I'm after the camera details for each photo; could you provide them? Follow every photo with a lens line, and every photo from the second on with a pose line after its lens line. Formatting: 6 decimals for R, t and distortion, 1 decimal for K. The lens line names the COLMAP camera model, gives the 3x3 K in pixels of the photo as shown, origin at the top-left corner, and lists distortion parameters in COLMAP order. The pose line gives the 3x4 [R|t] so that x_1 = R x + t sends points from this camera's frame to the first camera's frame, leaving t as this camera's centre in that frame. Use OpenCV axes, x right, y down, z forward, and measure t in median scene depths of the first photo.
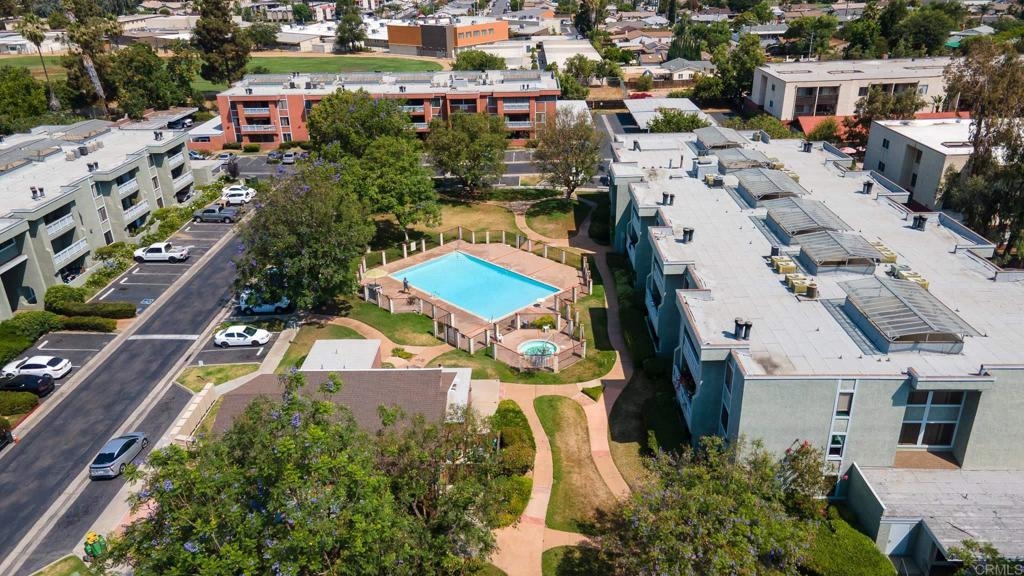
lens RADIAL K [[749.7, 0, 512.0], [0, 749.7, 288.0], [0, 0, 1]] dist [0.035021, 0.028343]
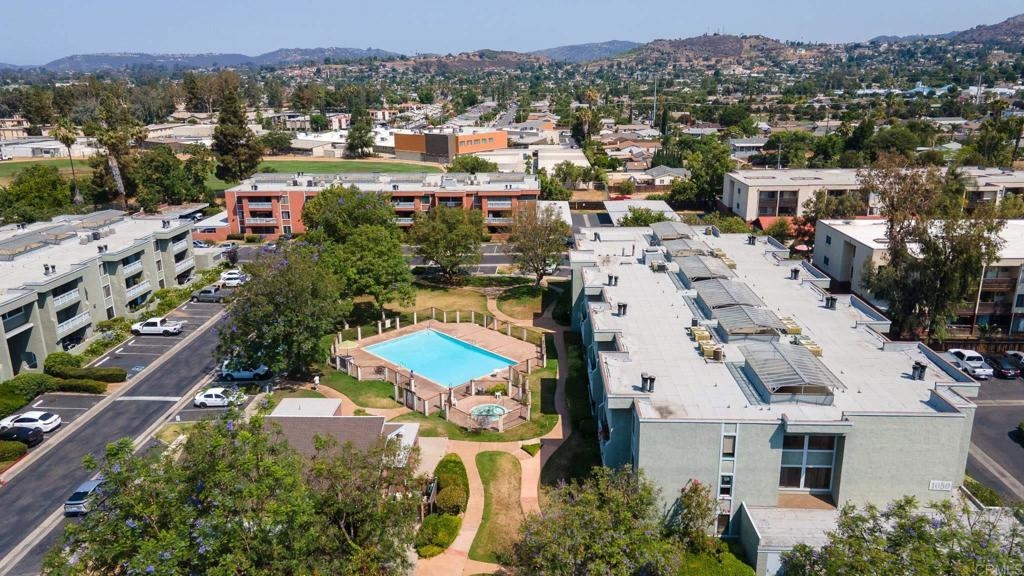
lens RADIAL K [[749.7, 0, 512.0], [0, 749.7, 288.0], [0, 0, 1]] dist [0.035021, 0.028343]
pose [[0.999774, 0.015128, -0.014927, 0.066388], [-0.017035, 0.990385, -0.137285, 0.041282], [0.012707, 0.137508, 0.990419, -0.083709]]
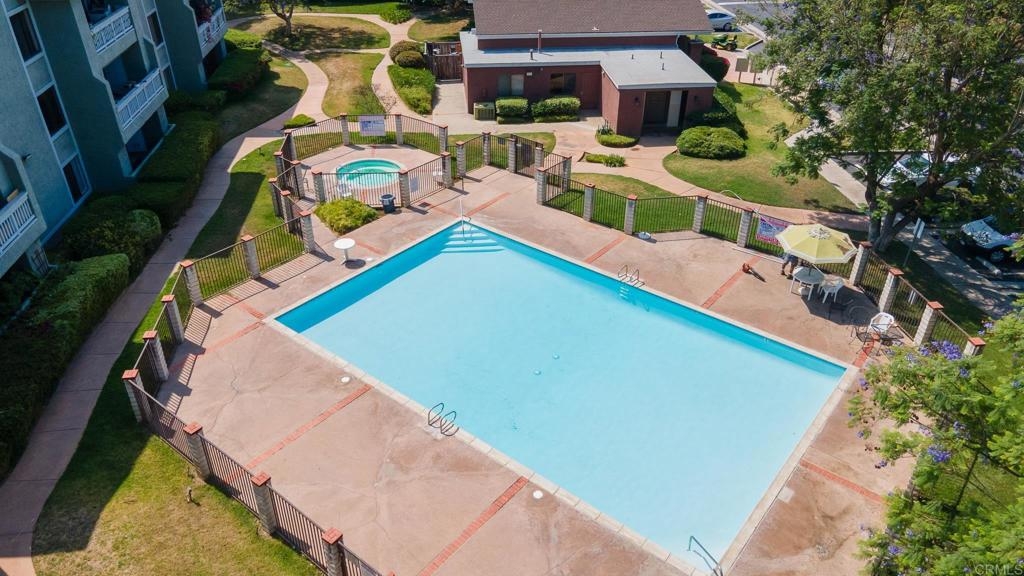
lens RADIAL K [[749.7, 0, 512.0], [0, 749.7, 288.0], [0, 0, 1]] dist [0.035021, 0.028343]
pose [[-0.993212, 0.074009, -0.089742, -0.011633], [-0.032975, 0.560713, 0.827353, -0.272884], [0.111551, 0.824696, -0.554466, 1.116291]]
